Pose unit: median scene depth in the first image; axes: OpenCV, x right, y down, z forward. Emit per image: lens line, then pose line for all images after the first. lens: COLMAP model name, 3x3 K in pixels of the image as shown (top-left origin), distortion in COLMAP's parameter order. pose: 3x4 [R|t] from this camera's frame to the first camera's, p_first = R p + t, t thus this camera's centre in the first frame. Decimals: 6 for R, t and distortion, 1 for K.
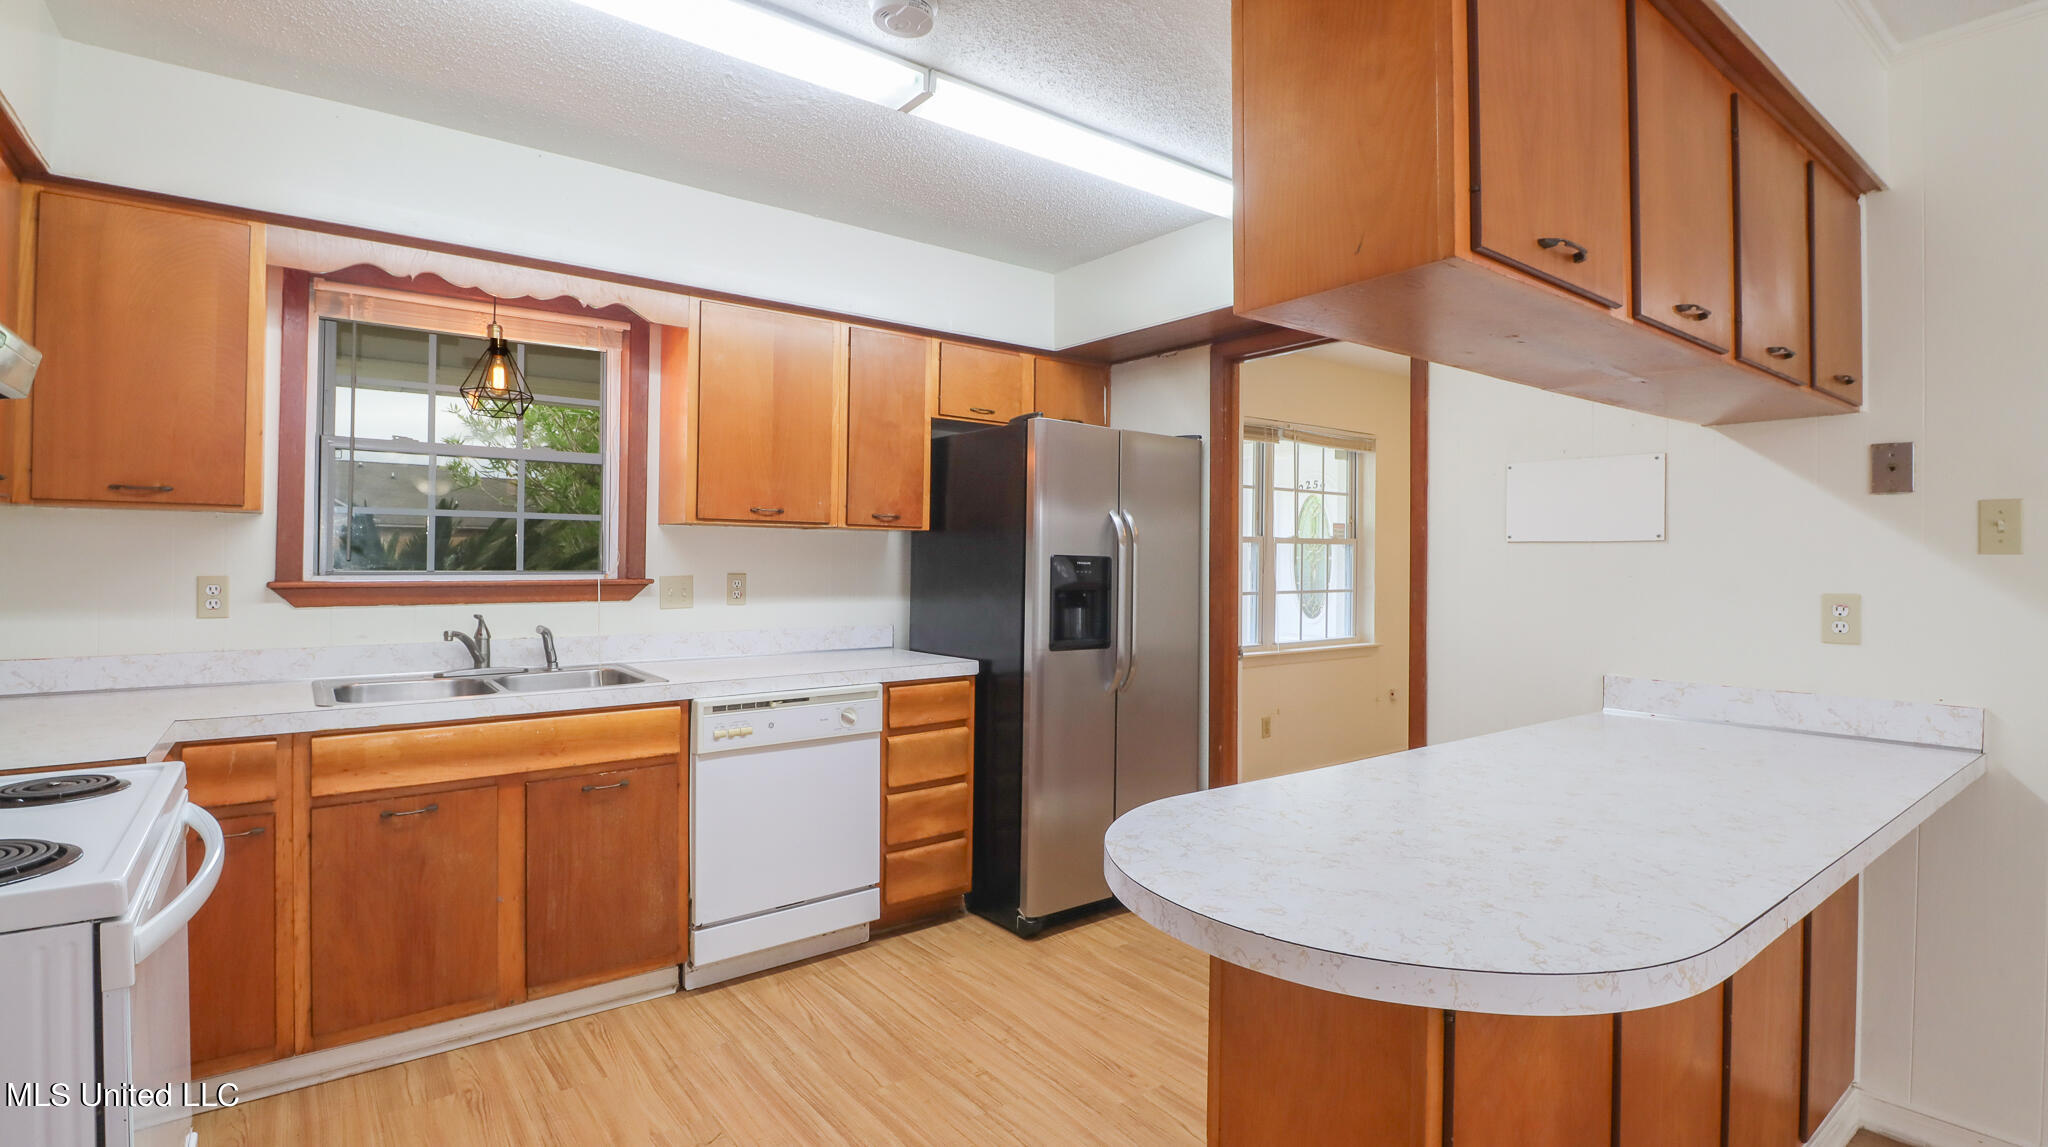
lens RADIAL K [[970.5, 0, 991.3], [0, 970.5, 569.6], [0, 0, 1]] dist [0.003738, -0.020348]
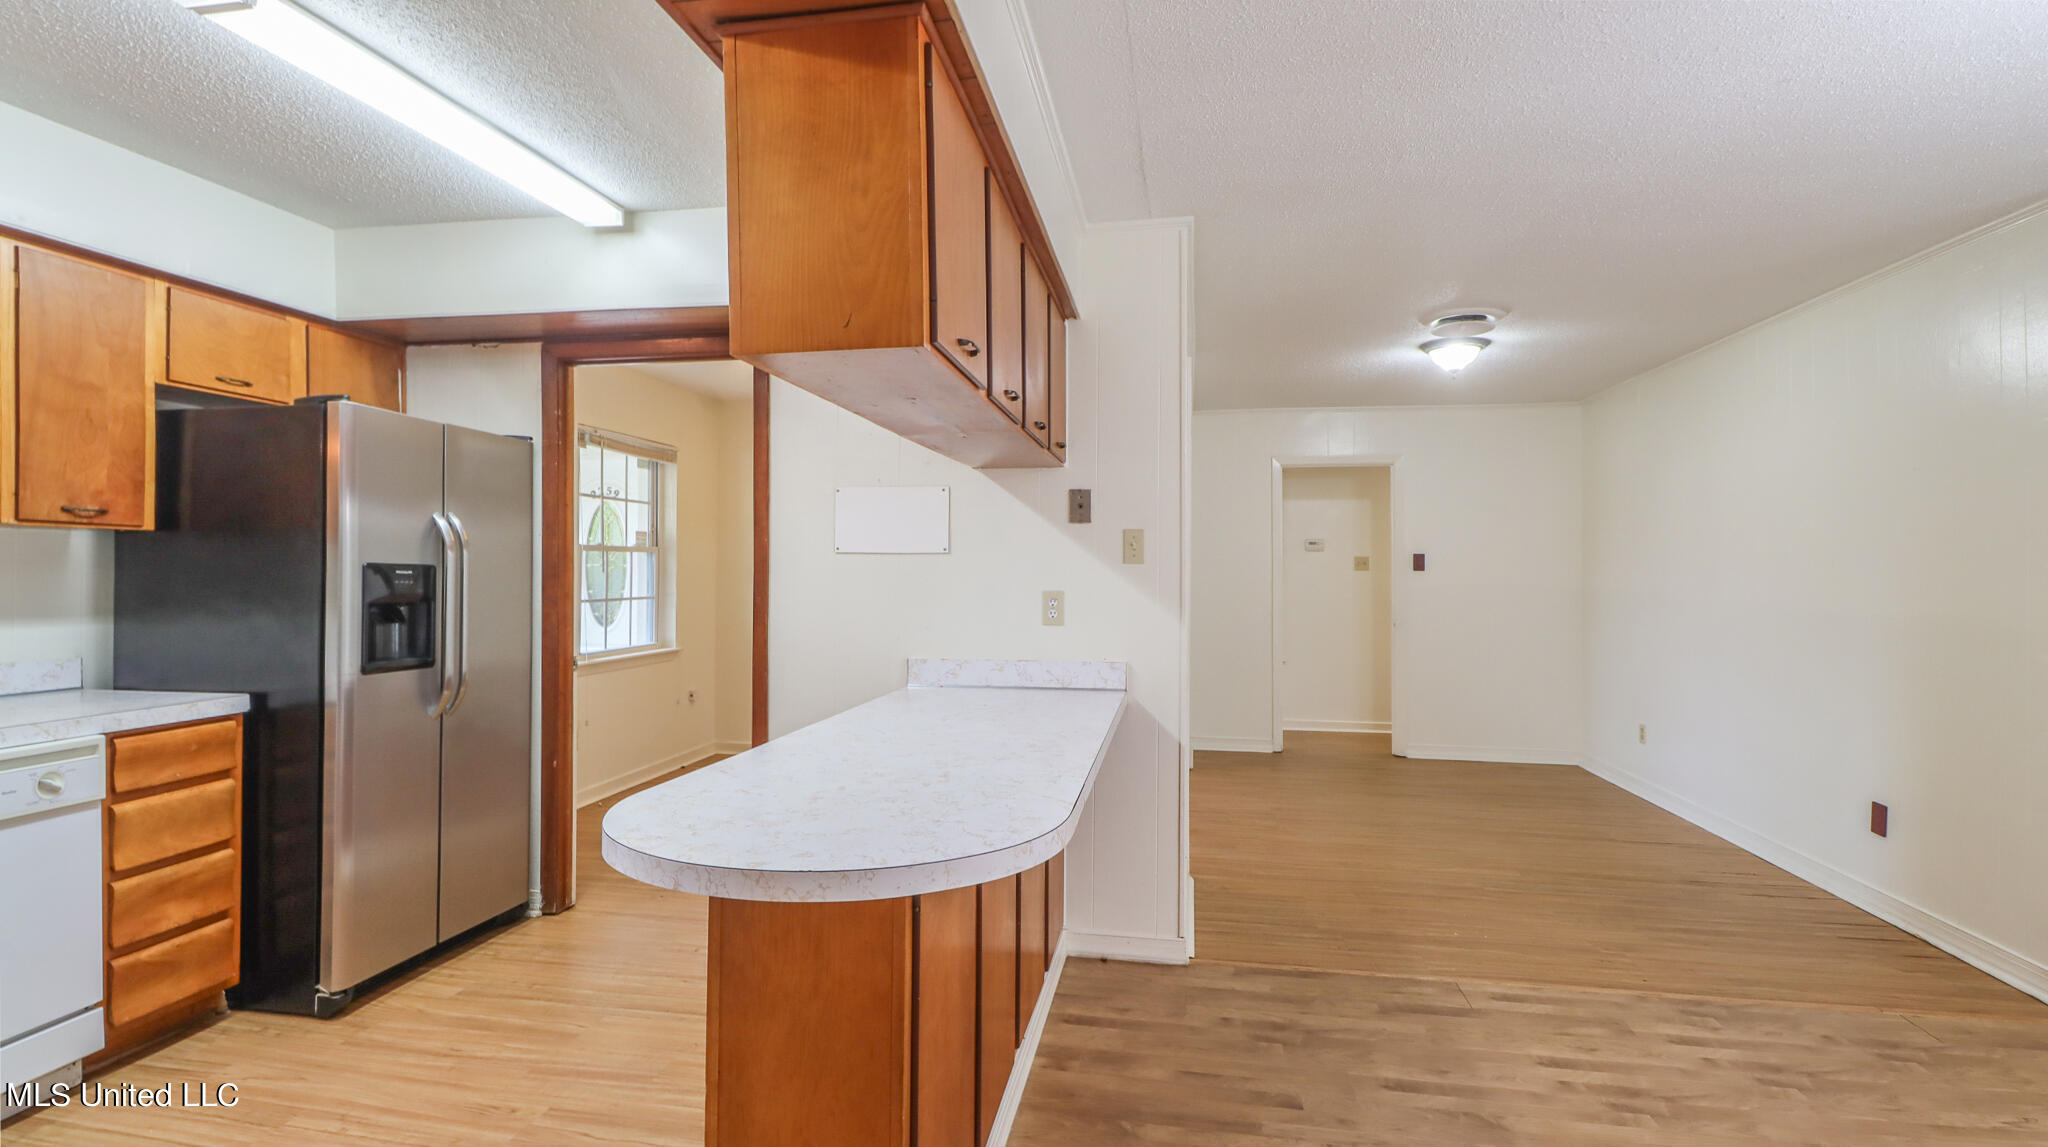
lens RADIAL K [[1014.7, 0, 1024.0], [0, 1014.7, 573.5], [0, 0, 1]] dist [-0.038366, 0.000413]
pose [[0.710016, -0.005975, 0.704160, -0.137847], [0.008398, 0.999965, 0.000018, -0.000753], [-0.704135, 0.005901, 0.710041, -0.035725]]
